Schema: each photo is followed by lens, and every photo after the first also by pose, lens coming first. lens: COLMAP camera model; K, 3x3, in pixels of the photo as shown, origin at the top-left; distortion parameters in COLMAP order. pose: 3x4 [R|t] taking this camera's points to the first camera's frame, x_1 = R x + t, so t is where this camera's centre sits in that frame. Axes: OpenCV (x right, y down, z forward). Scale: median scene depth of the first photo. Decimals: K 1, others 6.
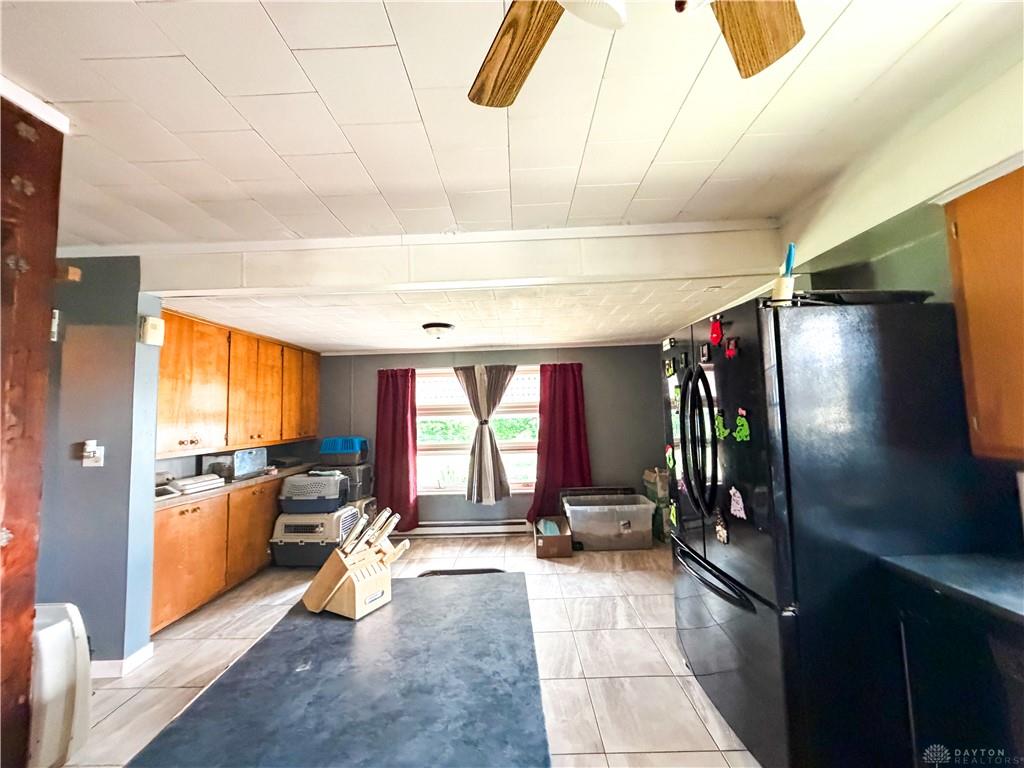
lens RADIAL K [[406.3, 0, 510.3], [0, 406.3, 383.3], [0, 0, 1]] dist [0.001100, 0.000118]
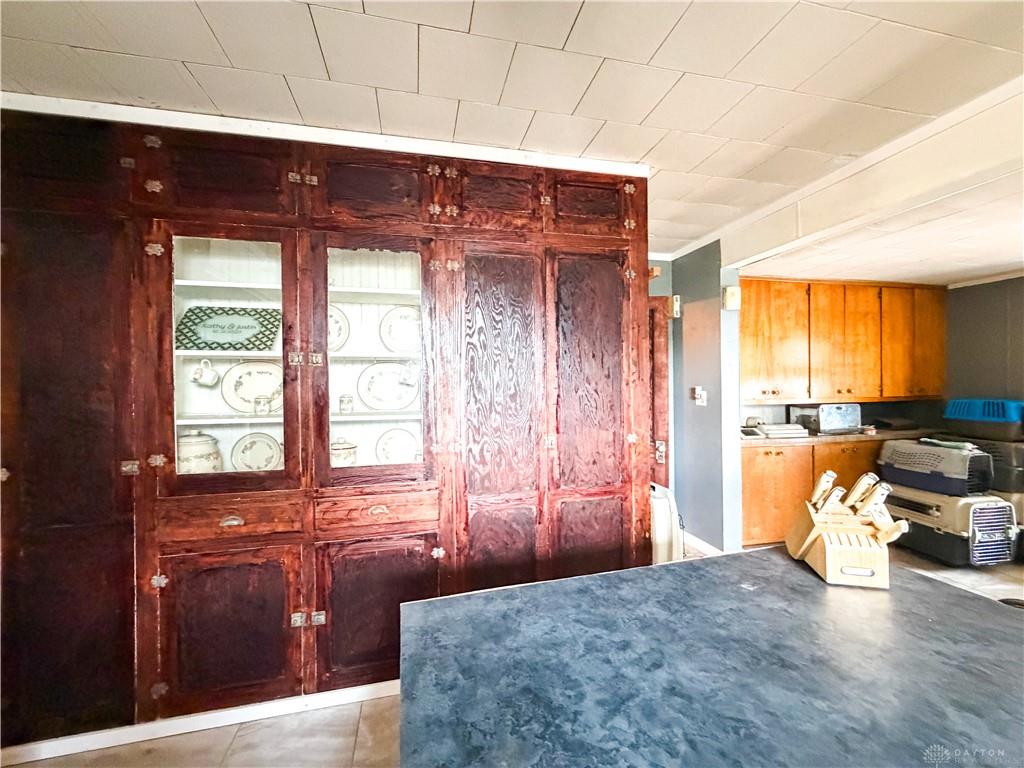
lens RADIAL K [[406.3, 0, 510.3], [0, 406.3, 383.3], [0, 0, 1]] dist [0.001100, 0.000118]
pose [[0.243042, 0.029073, -0.969580, 0.112907], [0.074836, 0.996010, 0.048624, 0.012452], [0.967125, -0.084378, 0.239896, 0.043979]]
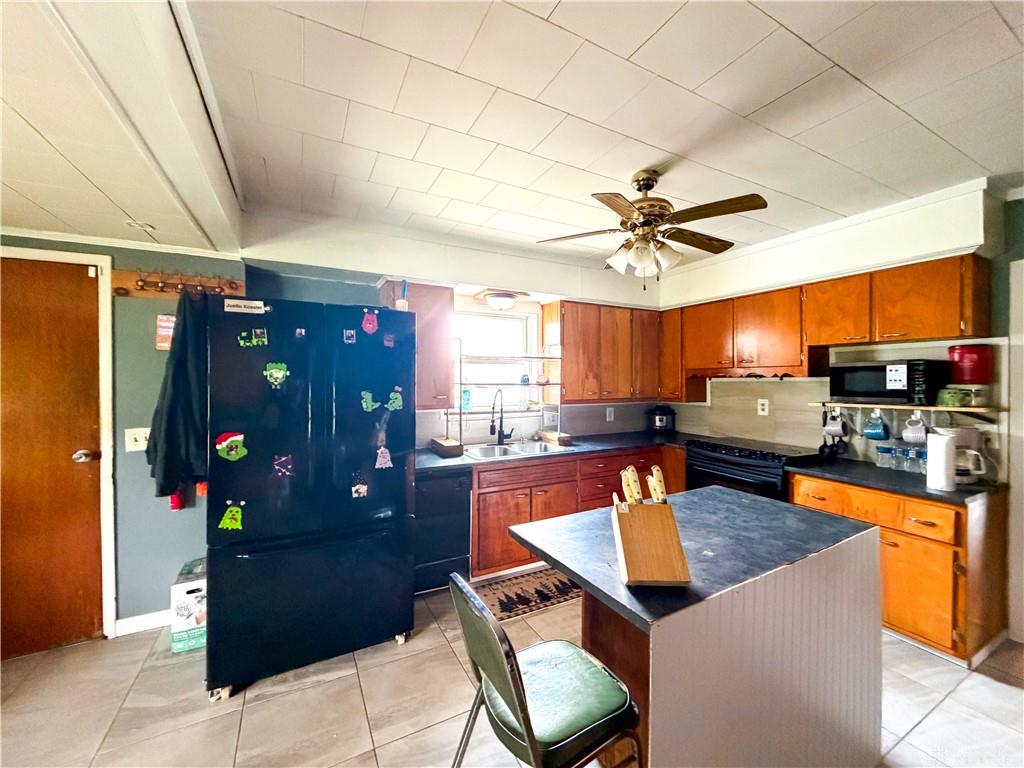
lens RADIAL K [[406.3, 0, 510.3], [0, 406.3, 383.3], [0, 0, 1]] dist [0.001100, 0.000118]
pose [[-0.481576, 0.022611, 0.876113, -0.425080], [-0.047435, 0.997529, -0.051818, 0.054464], [-0.875120, -0.066512, -0.479313, 0.687021]]
